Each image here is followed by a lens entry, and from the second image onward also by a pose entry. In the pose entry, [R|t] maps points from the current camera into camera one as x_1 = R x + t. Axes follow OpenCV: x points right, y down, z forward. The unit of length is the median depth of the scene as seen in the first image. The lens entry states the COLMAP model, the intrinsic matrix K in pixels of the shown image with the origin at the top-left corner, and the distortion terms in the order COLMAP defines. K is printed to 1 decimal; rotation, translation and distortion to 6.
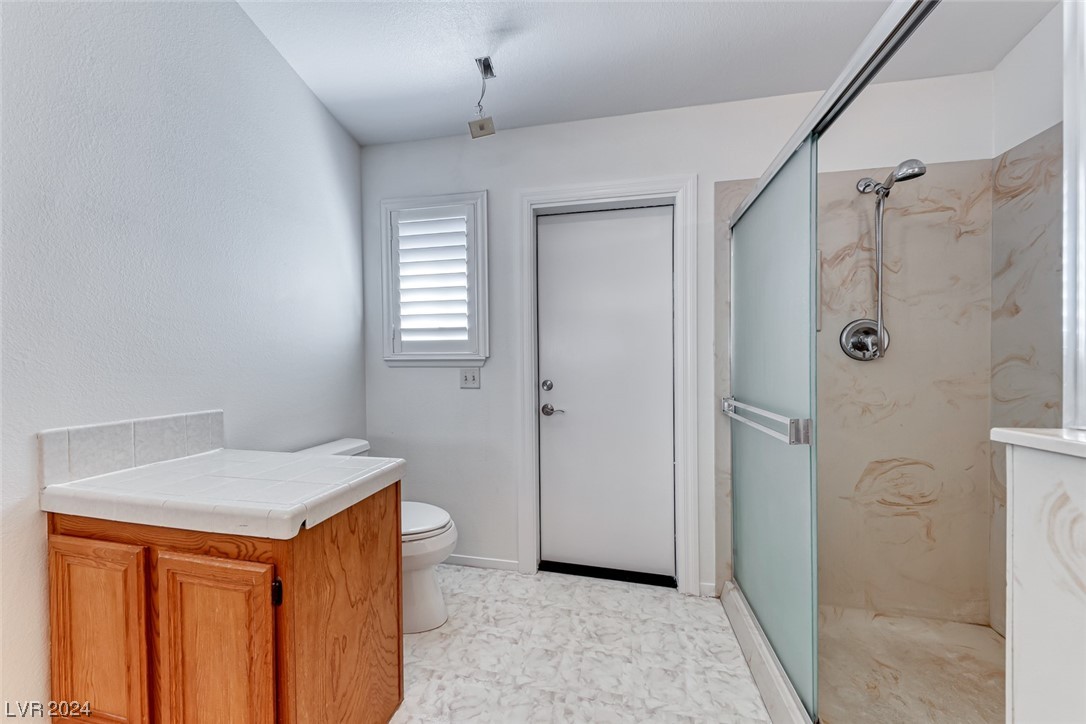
lens RADIAL K [[374.9, 0, 540.7], [0, 374.9, 364.6], [0, 0, 1]] dist [0.016754, -0.006060]
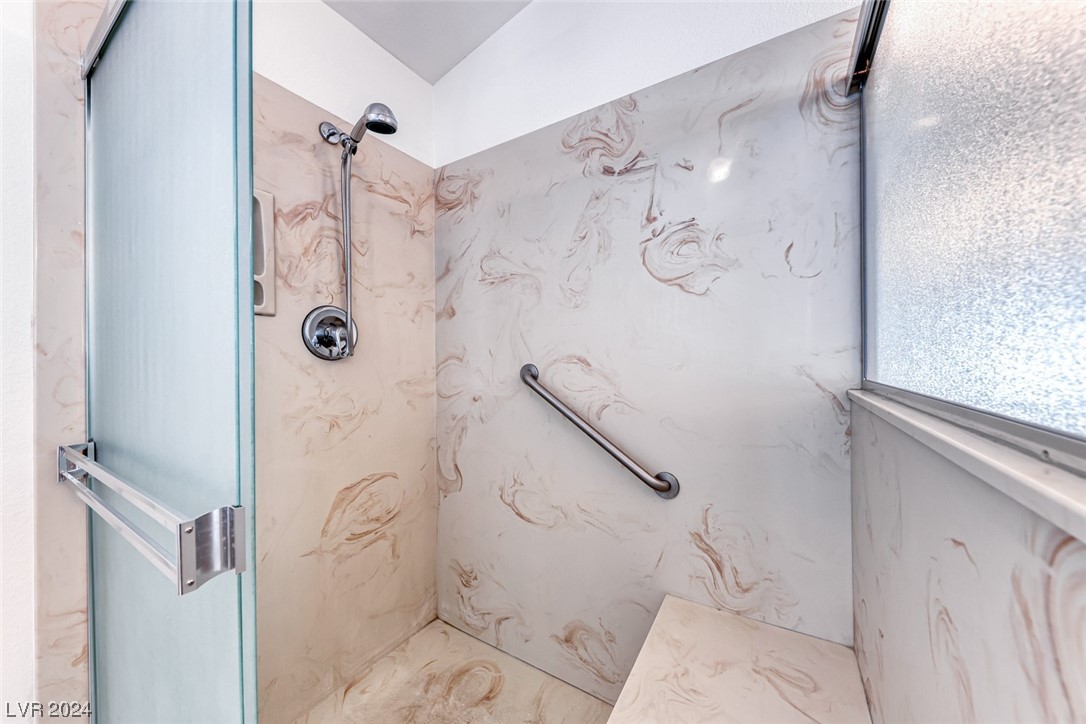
lens RADIAL K [[374.9, 0, 544.8], [0, 374.9, 355.8], [0, 0, 1]] dist [0.016754, -0.006060]
pose [[0.317066, 0.010086, 0.948350, 0.280944], [0.017020, 0.999722, -0.016323, 0.000992], [-0.948251, 0.021316, 0.316806, 0.363661]]
